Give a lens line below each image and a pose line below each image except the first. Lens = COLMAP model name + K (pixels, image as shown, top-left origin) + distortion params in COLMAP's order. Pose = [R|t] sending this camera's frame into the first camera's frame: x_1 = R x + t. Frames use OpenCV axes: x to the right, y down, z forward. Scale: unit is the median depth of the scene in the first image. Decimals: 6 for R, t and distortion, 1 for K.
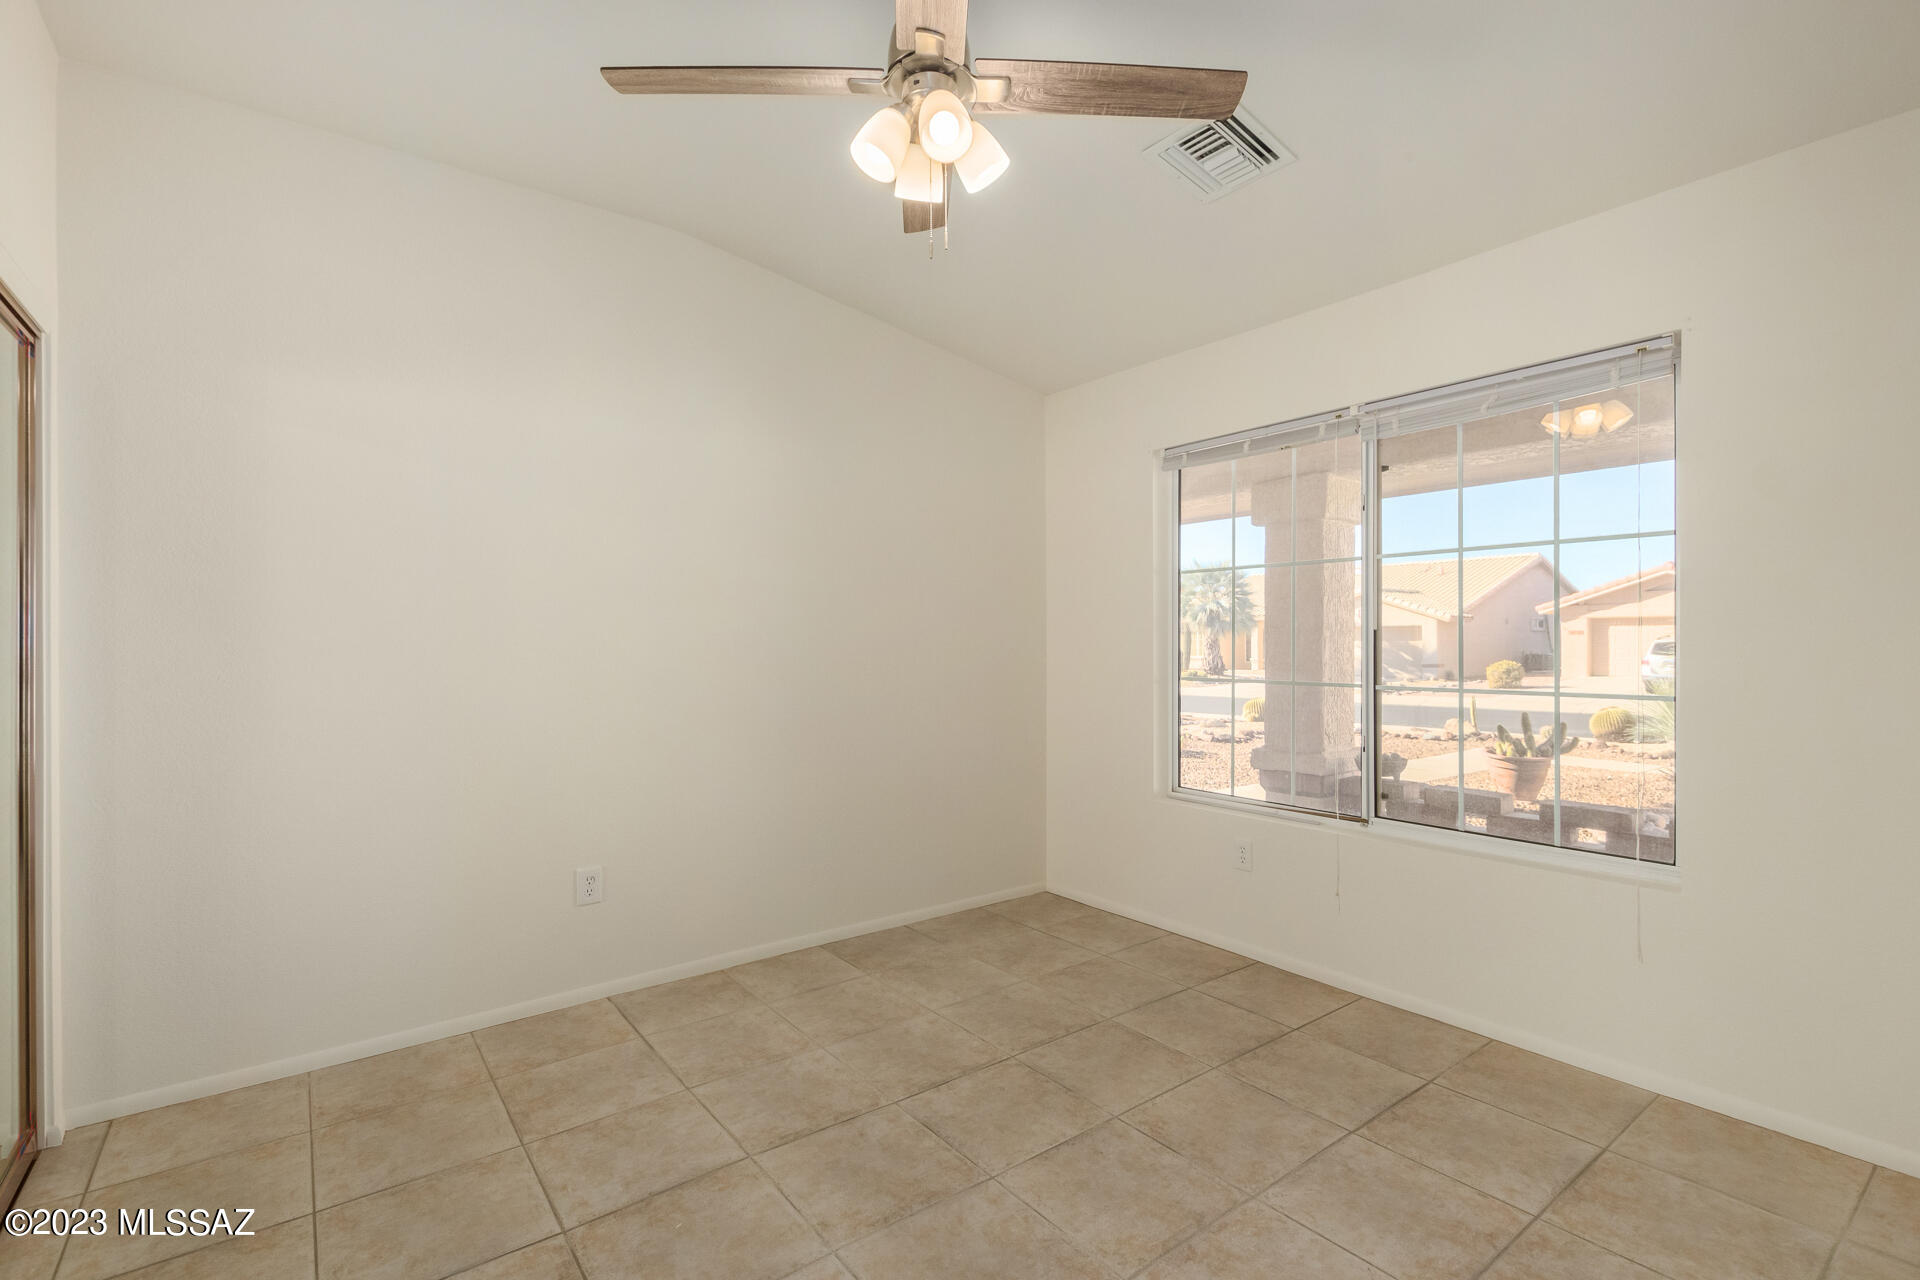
lens RADIAL K [[891.7, 0, 963.0], [0, 891.7, 640.2], [0, 0, 1]] dist [0.001174, -0.000776]
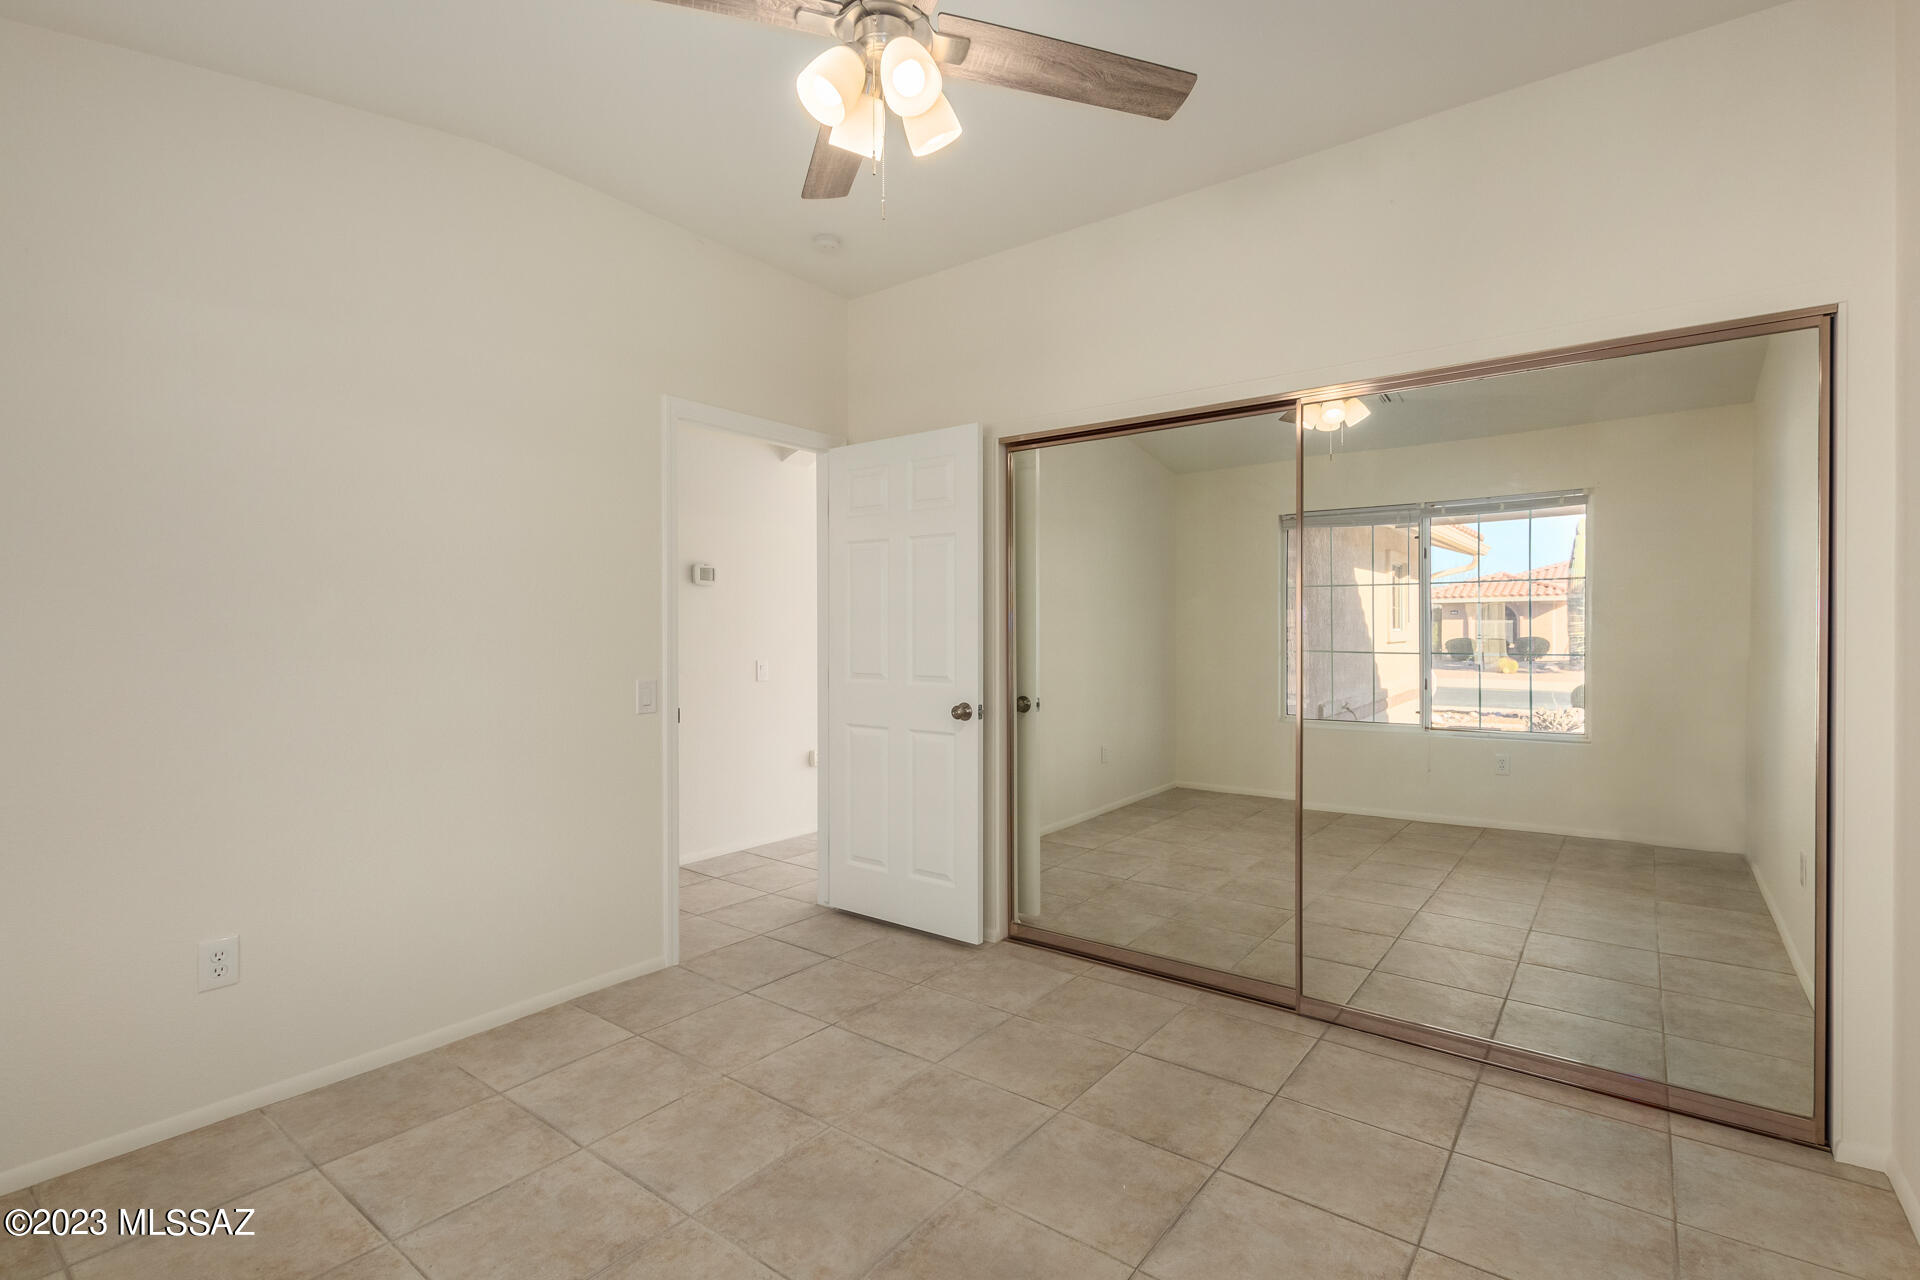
lens RADIAL K [[891.7, 0, 958.4], [0, 891.7, 636.6], [0, 0, 1]] dist [0.001174, -0.000776]
pose [[-0.963249, 0.008010, -0.268492, 0.137916], [0.005600, 0.999937, 0.009741, 0.003245], [0.268553, 0.007879, -0.963233, 1.893322]]
